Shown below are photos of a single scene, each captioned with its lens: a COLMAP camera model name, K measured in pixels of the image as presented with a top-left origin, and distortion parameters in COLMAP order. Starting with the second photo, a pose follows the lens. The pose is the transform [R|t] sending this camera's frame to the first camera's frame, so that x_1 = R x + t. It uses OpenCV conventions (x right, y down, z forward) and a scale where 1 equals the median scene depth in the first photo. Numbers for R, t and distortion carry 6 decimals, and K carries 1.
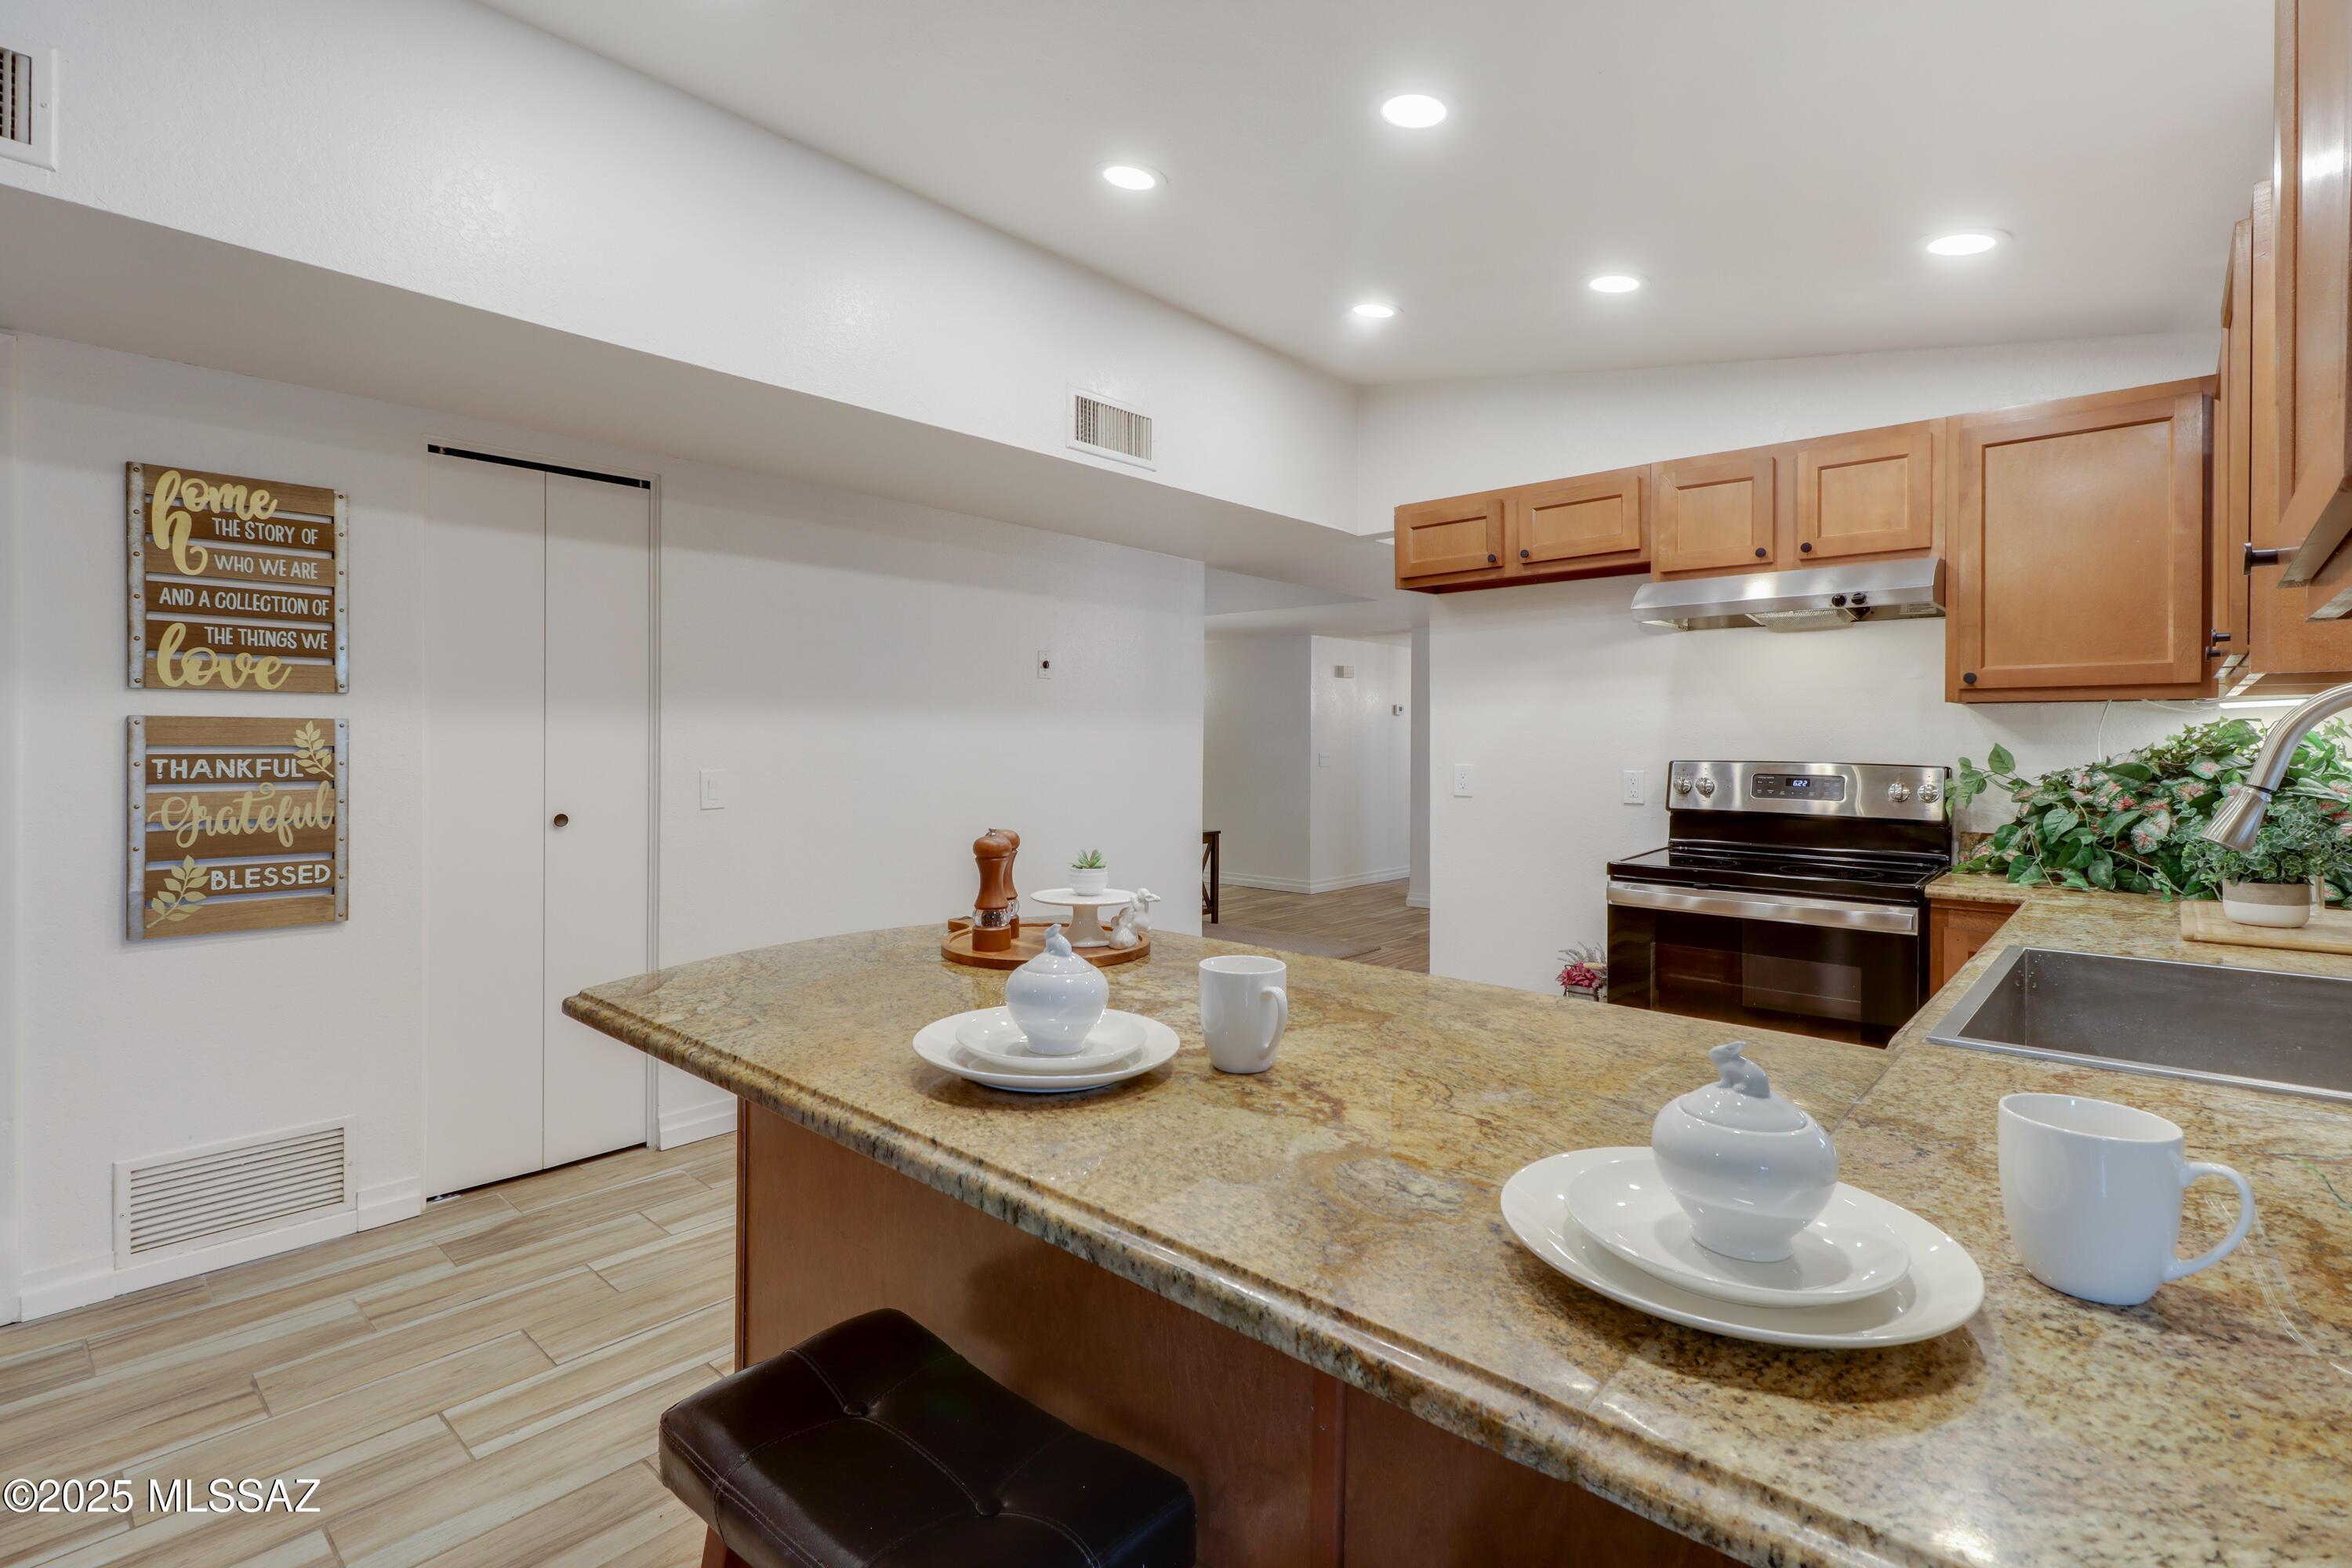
lens RADIAL K [[1105.6, 0, 1173.6], [0, 1105.6, 735.4], [0, 0, 1]] dist [0.001916, 0.000308]
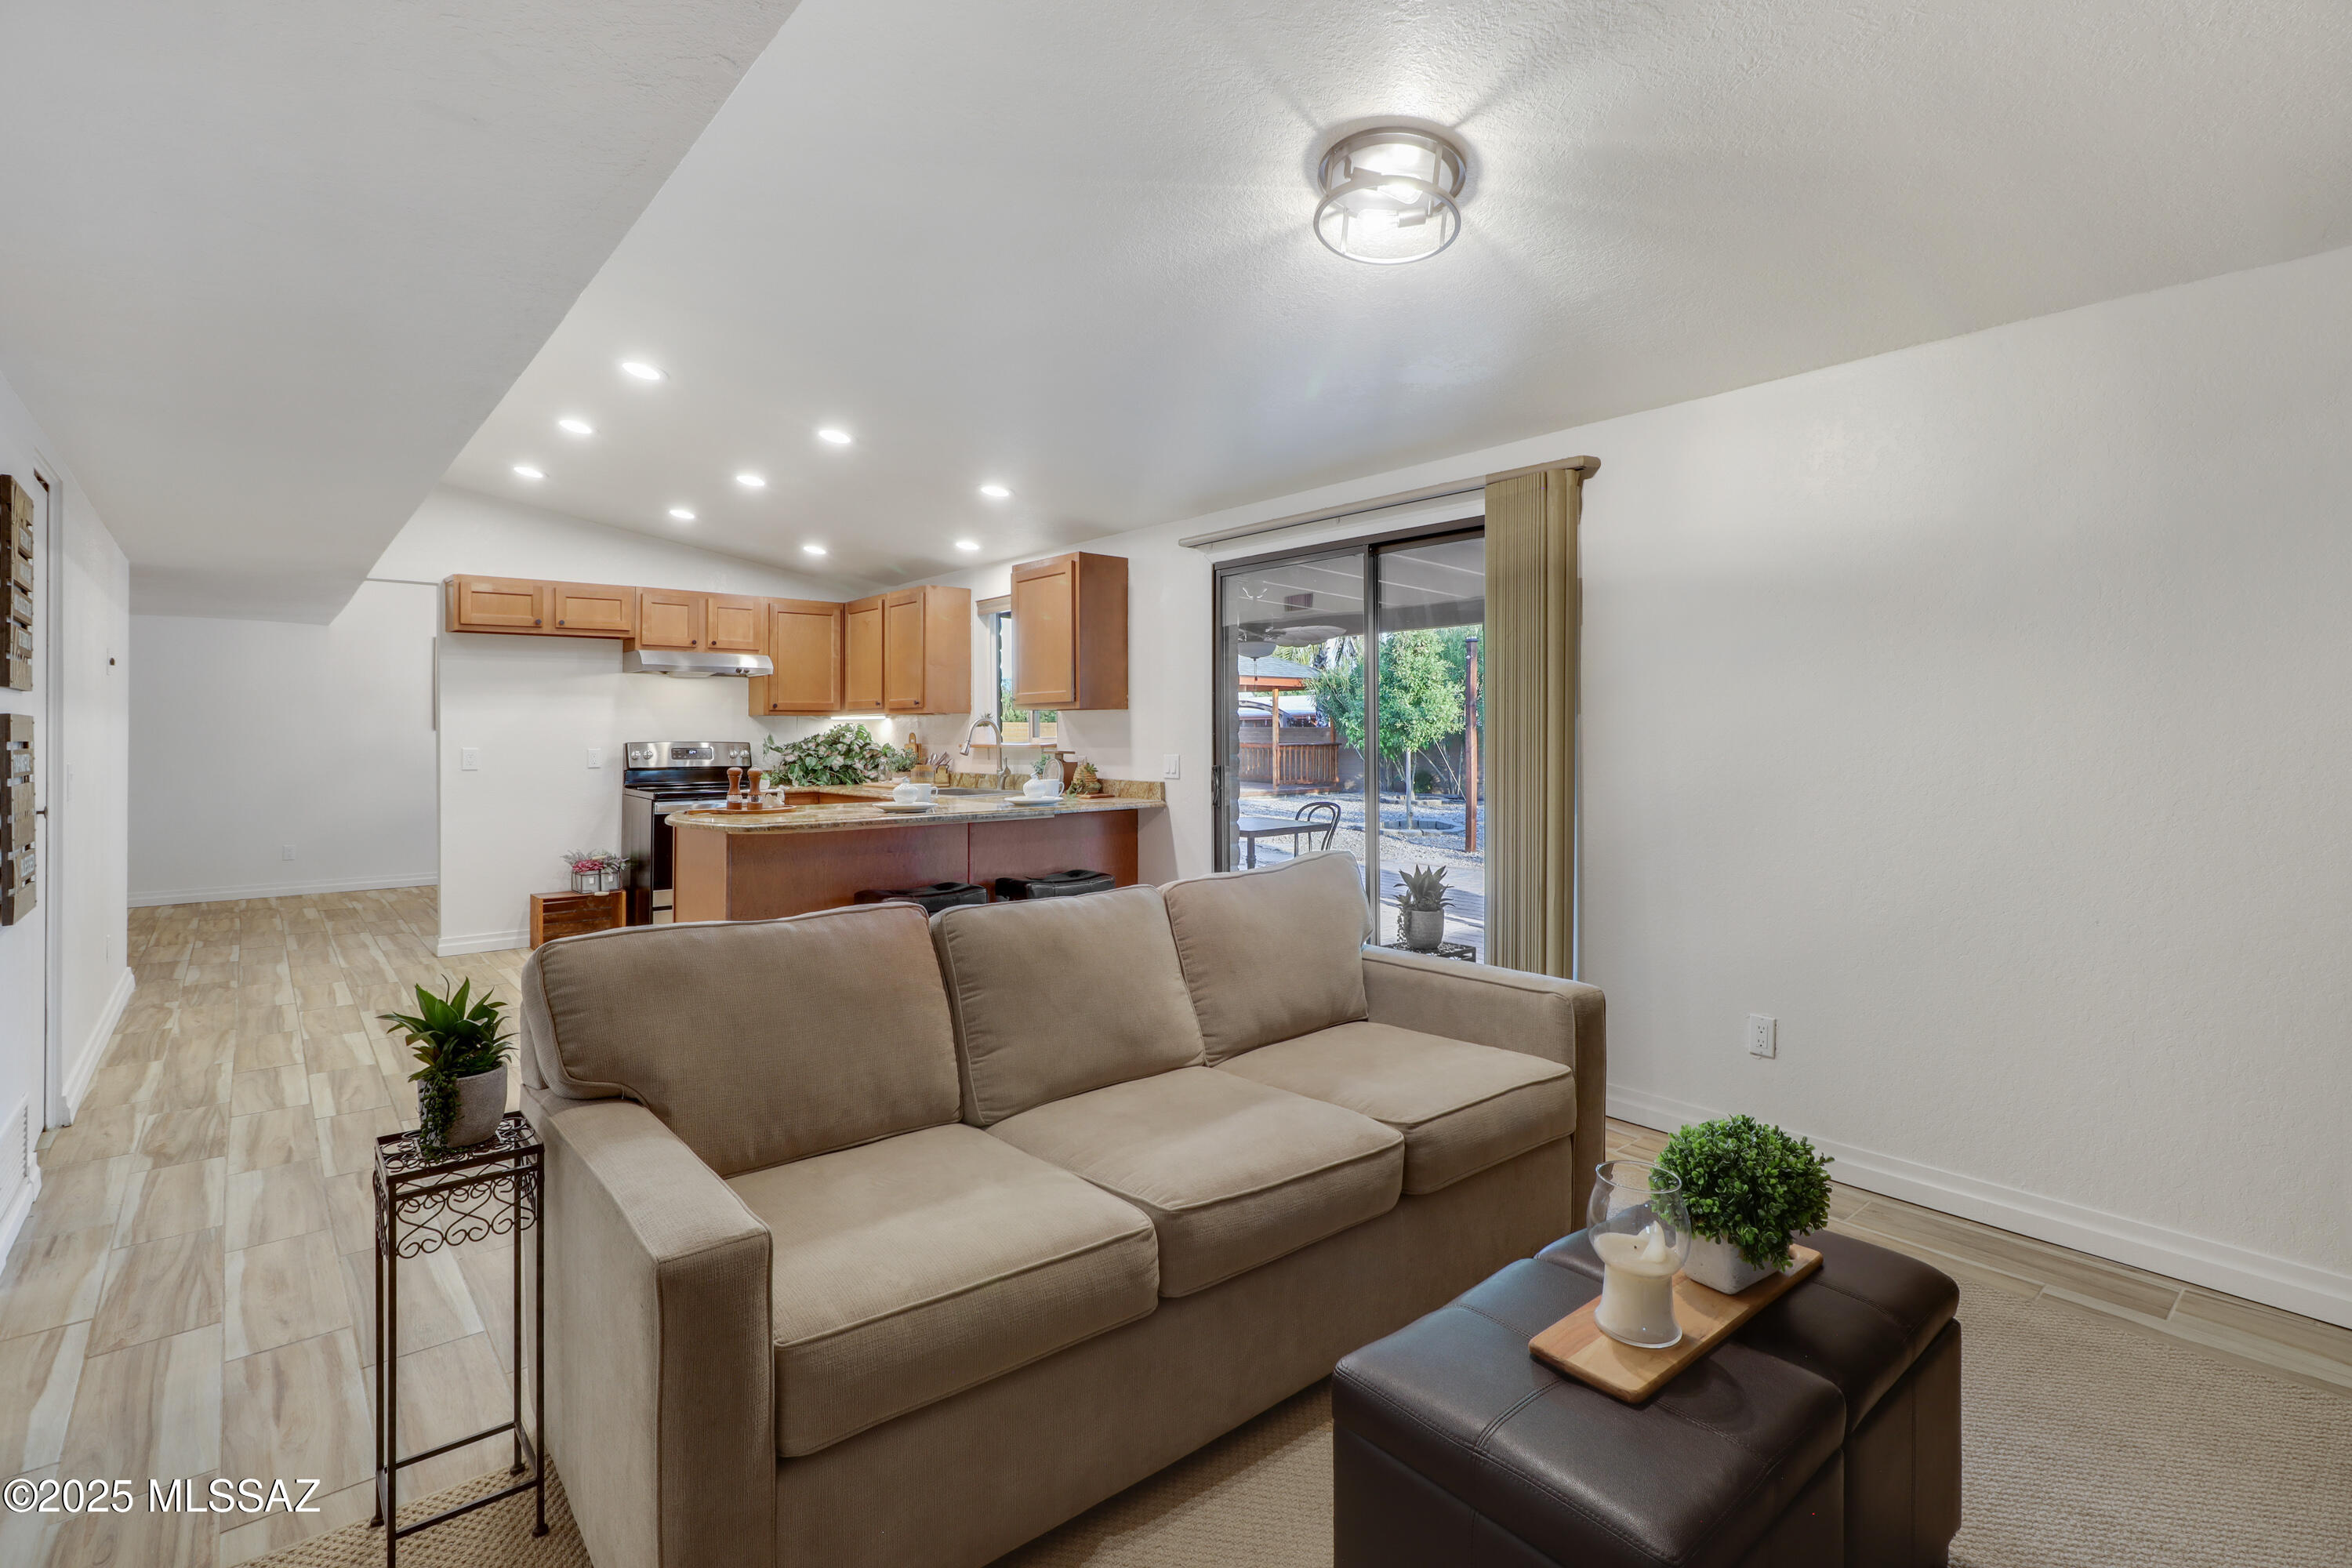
lens RADIAL K [[1105.6, 0, 1173.6], [0, 1105.6, 735.4], [0, 0, 1]] dist [0.001916, 0.000308]
pose [[0.135146, -0.004570, 0.990815, -1.511000], [0.004027, 0.999984, 0.004063, 0.007346], [-0.990817, 0.003441, 0.135163, -0.194386]]
